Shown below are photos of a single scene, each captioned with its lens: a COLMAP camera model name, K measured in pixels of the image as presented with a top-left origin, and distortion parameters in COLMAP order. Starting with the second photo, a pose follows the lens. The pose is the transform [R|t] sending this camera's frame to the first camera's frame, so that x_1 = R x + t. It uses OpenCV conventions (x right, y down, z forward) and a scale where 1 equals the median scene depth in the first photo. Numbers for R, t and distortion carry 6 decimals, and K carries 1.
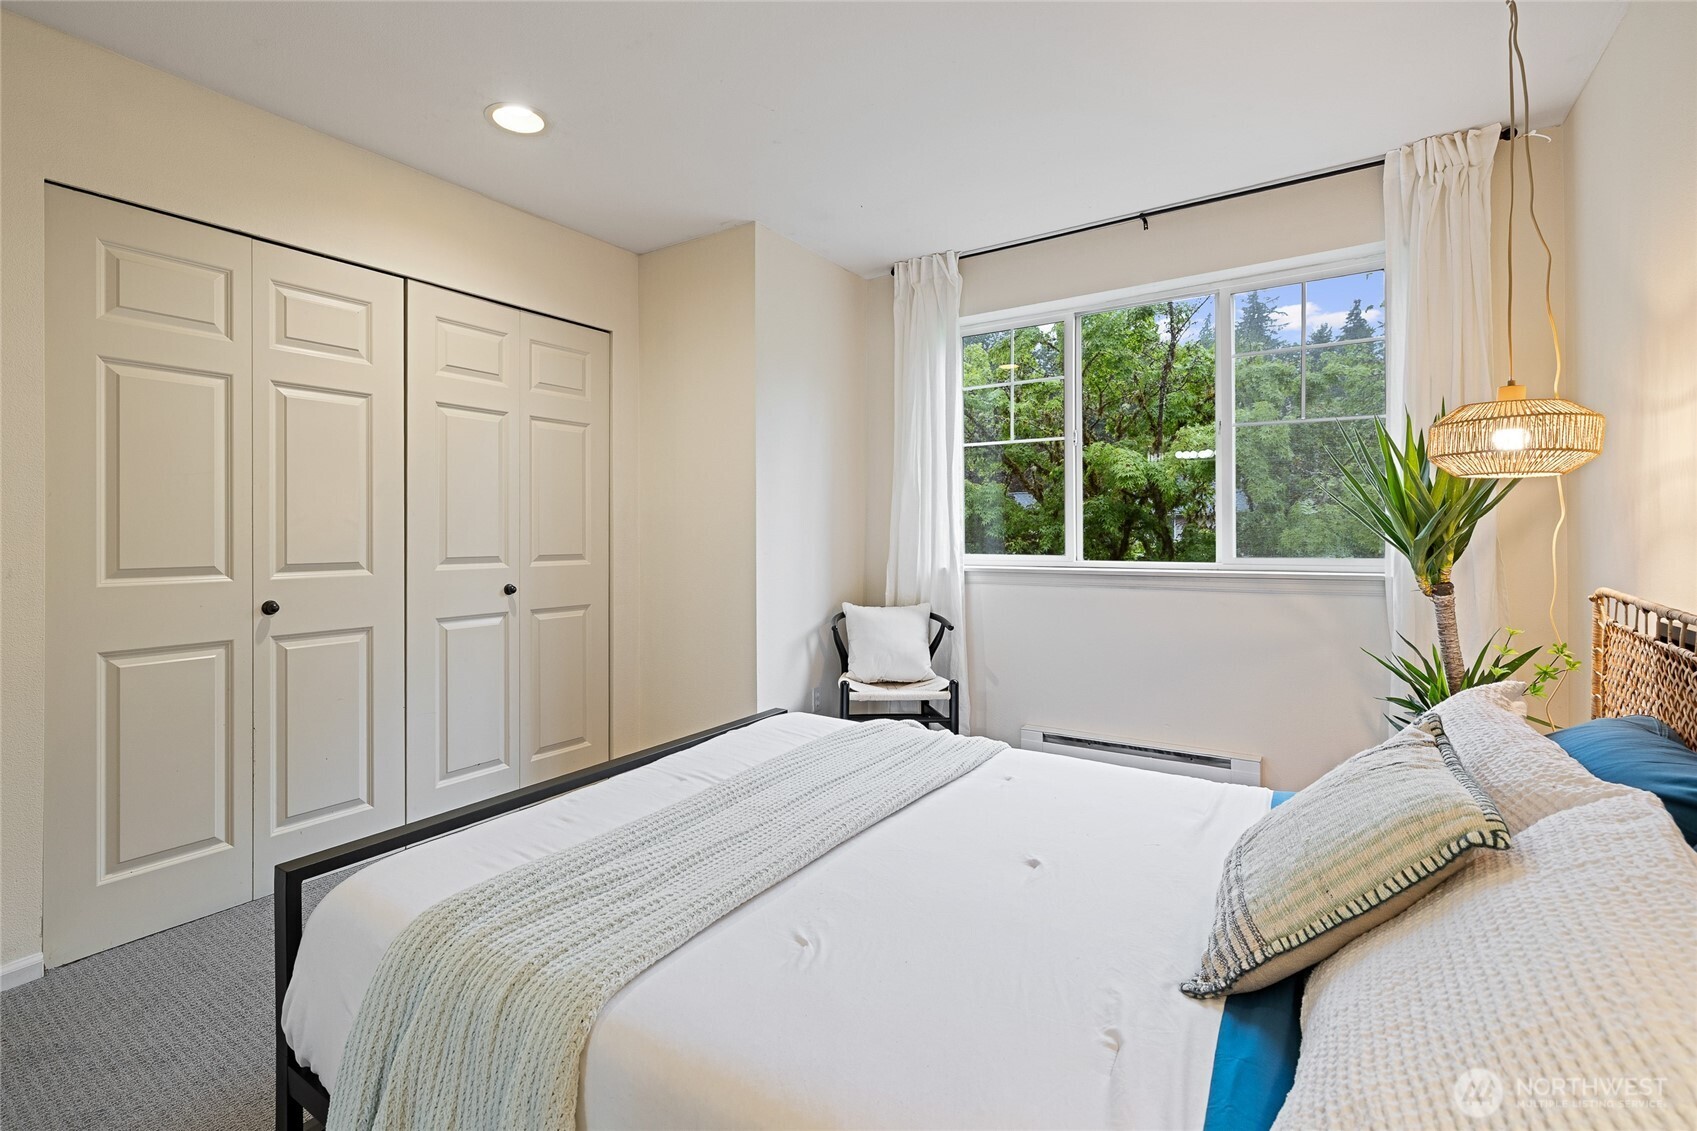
lens RADIAL K [[794.3, 0, 890.3], [0, 794.3, 522.2], [0, 0, 1]] dist [0.001184, 0.000373]
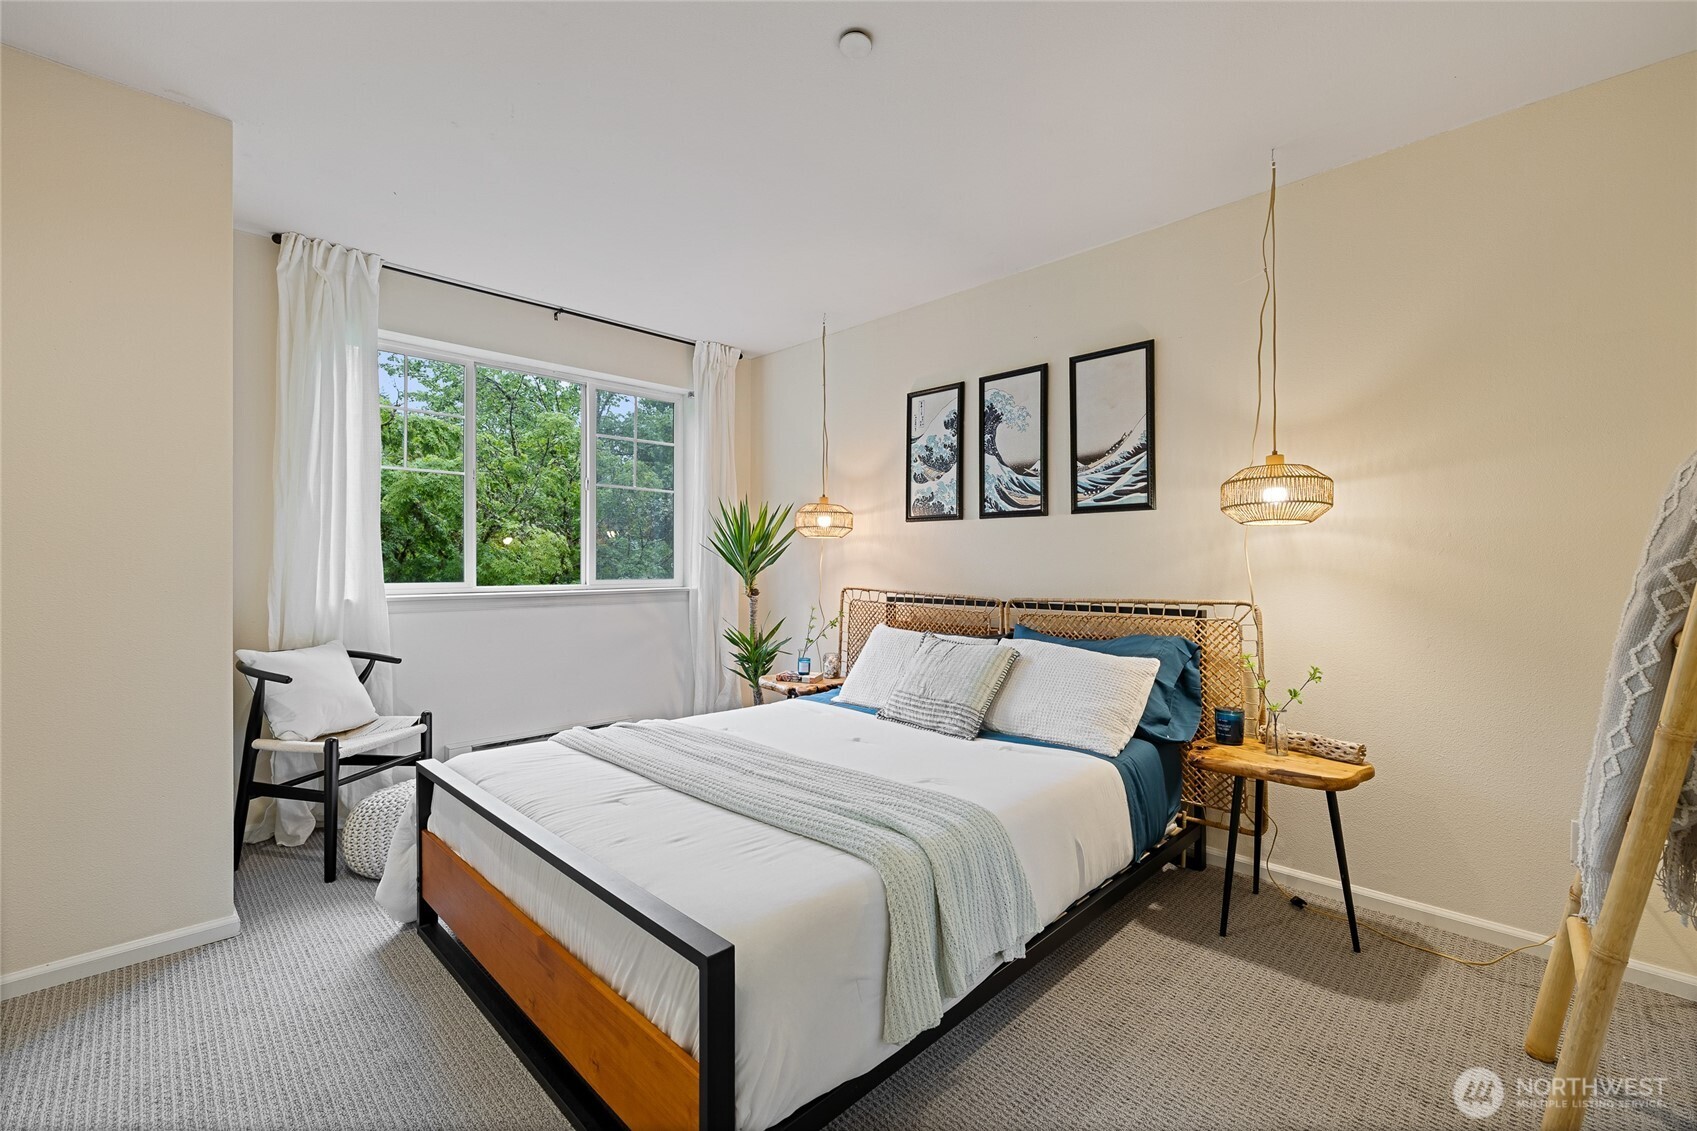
lens RADIAL K [[713.9, 0, 845.4], [0, 713.9, 558.4], [0, 0, 1]] dist [-0.003060, 0.000403]
pose [[0.188189, 0.008671, 0.982094, -0.686539], [-0.019006, 0.999806, -0.005185, 0.004484], [-0.981949, -0.017690, 0.188318, 0.330229]]
